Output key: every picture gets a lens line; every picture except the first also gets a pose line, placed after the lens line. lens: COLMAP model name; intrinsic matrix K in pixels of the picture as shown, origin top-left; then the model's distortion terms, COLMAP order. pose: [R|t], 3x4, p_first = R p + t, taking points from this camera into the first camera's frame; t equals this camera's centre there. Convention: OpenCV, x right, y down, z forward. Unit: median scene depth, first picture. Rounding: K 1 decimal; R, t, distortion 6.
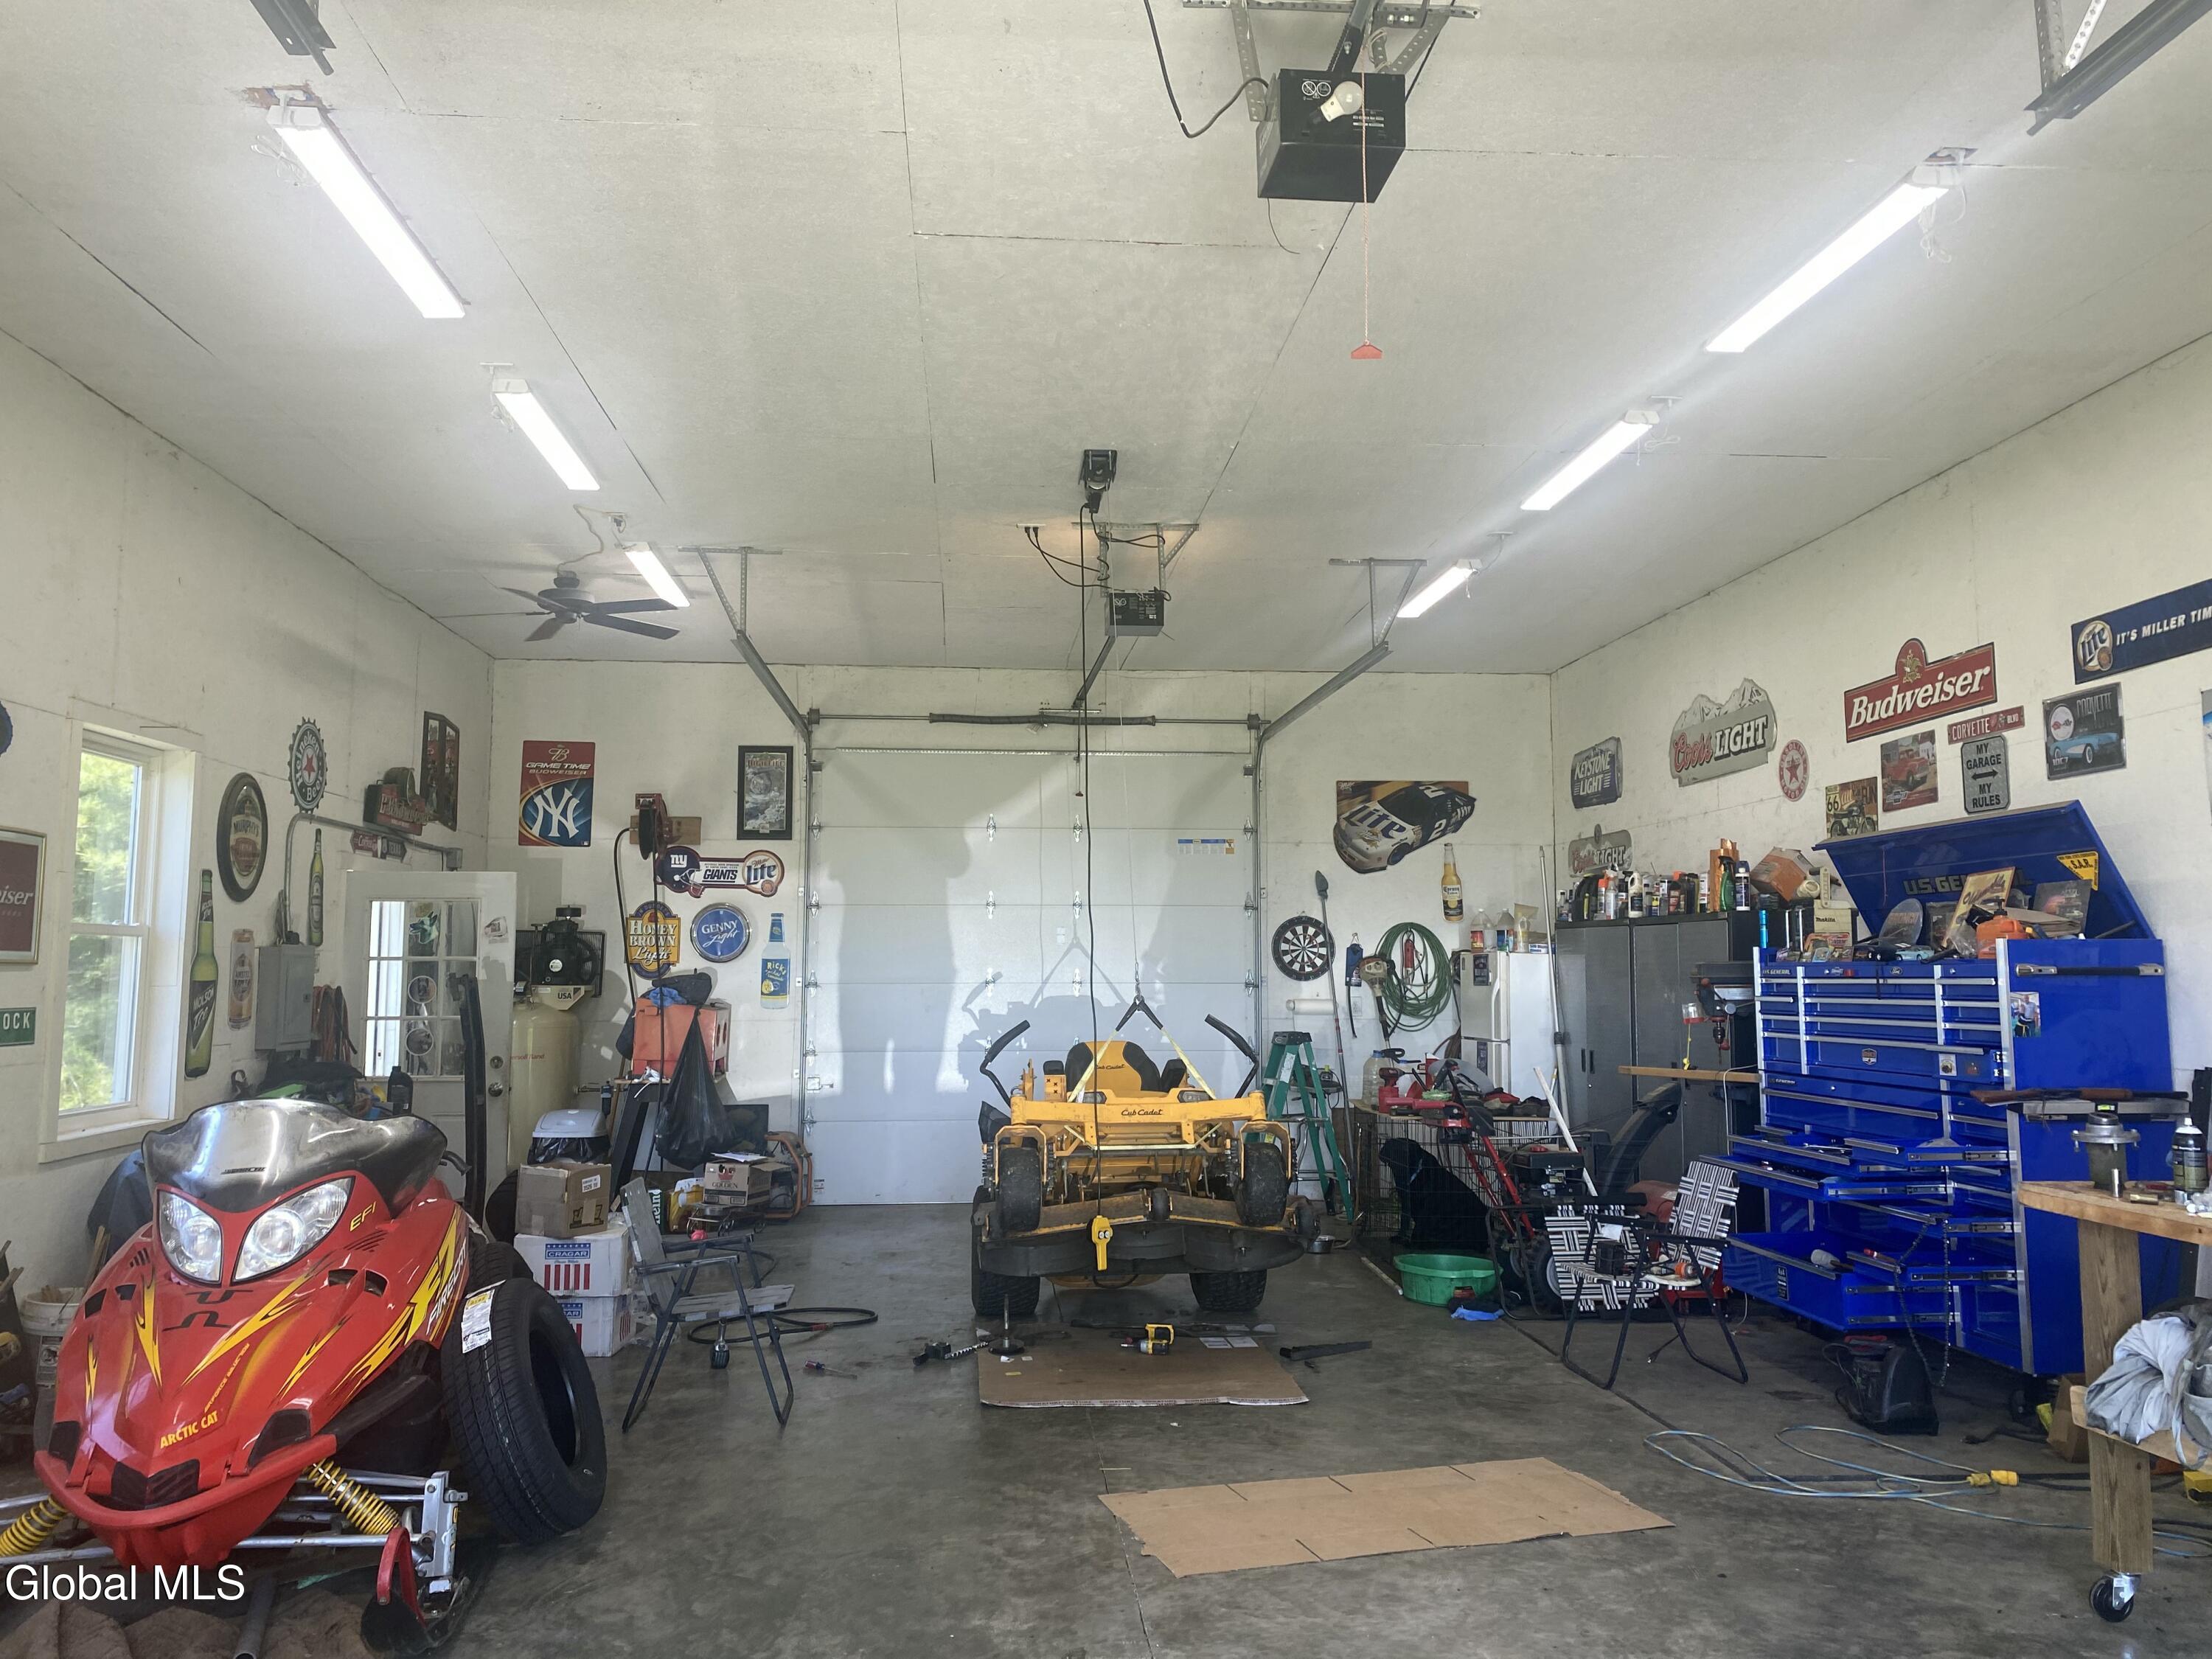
lens RADIAL K [[1718.3, 0, 1111.1], [0, 1718.3, 814.3], [0, 0, 1]] dist [0.053245, -0.066416]
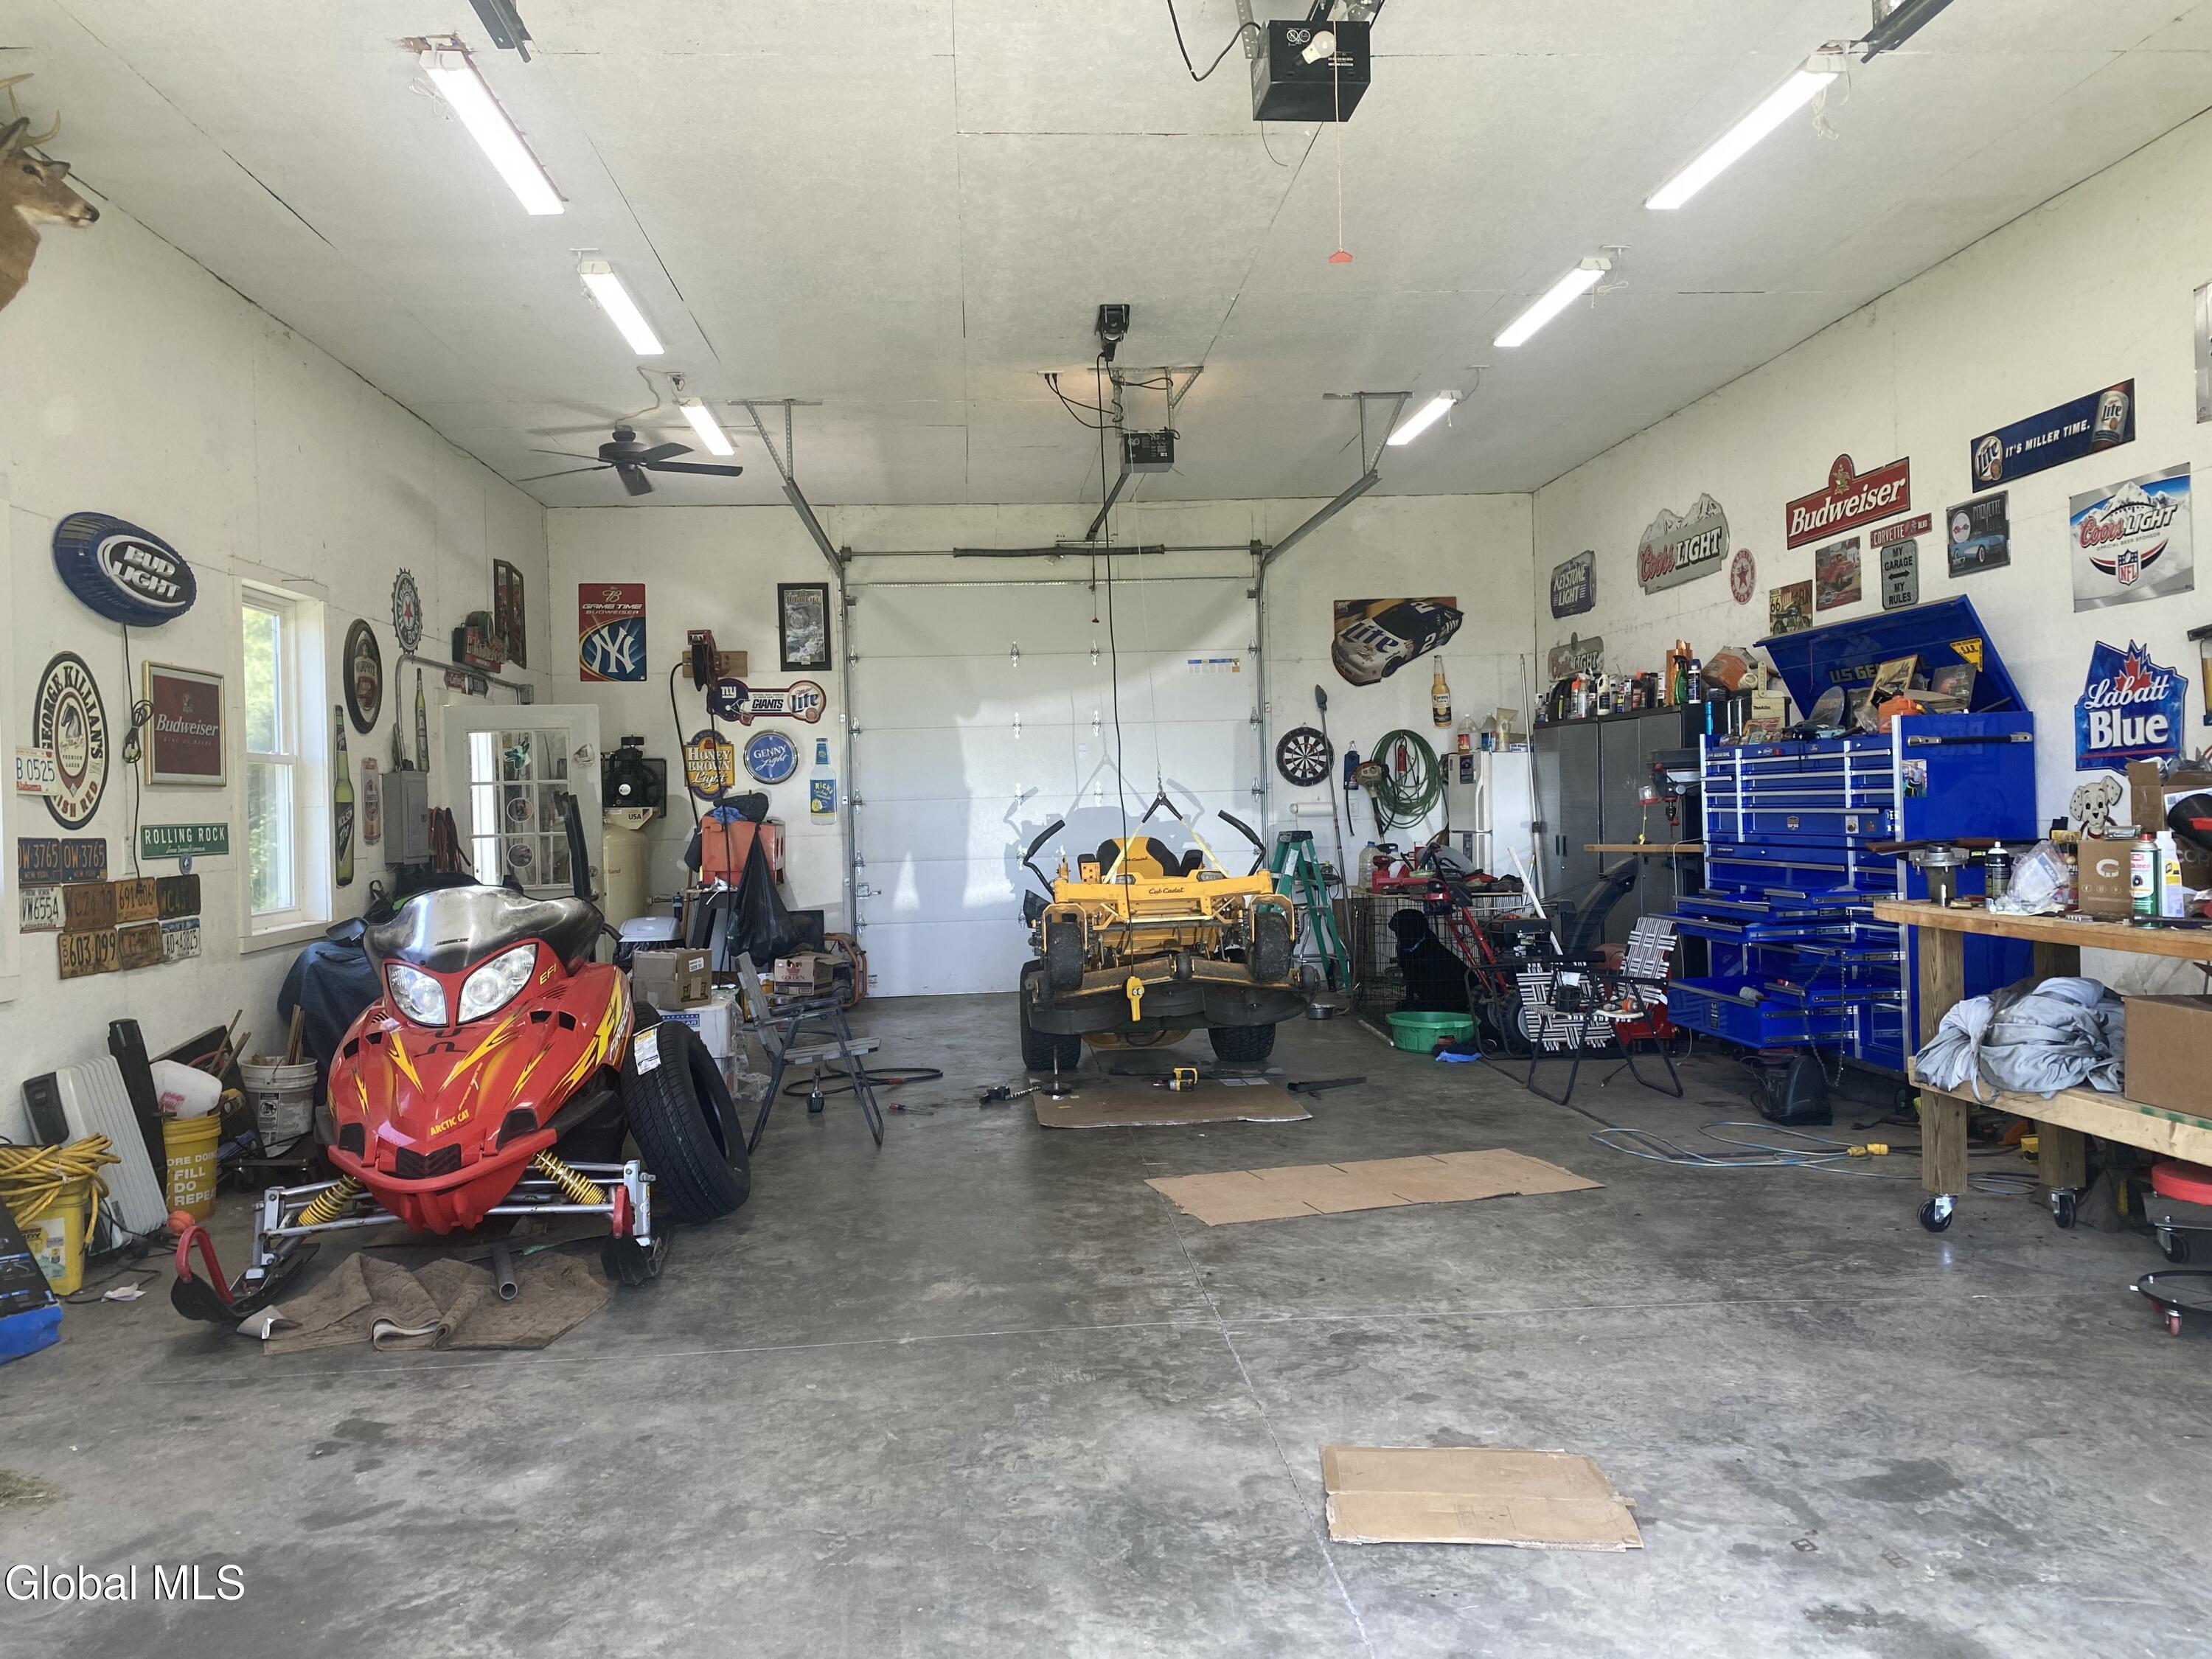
lens RADIAL K [[1718.3, 0, 1098.7], [0, 1718.3, 824.0], [0, 0, 1]] dist [0.053245, -0.066416]
pose [[0.999546, -0.028096, -0.010885, -0.013957], [0.029080, 0.994108, 0.104420, 0.005658], [0.007888, -0.104689, 0.994474, -0.151135]]
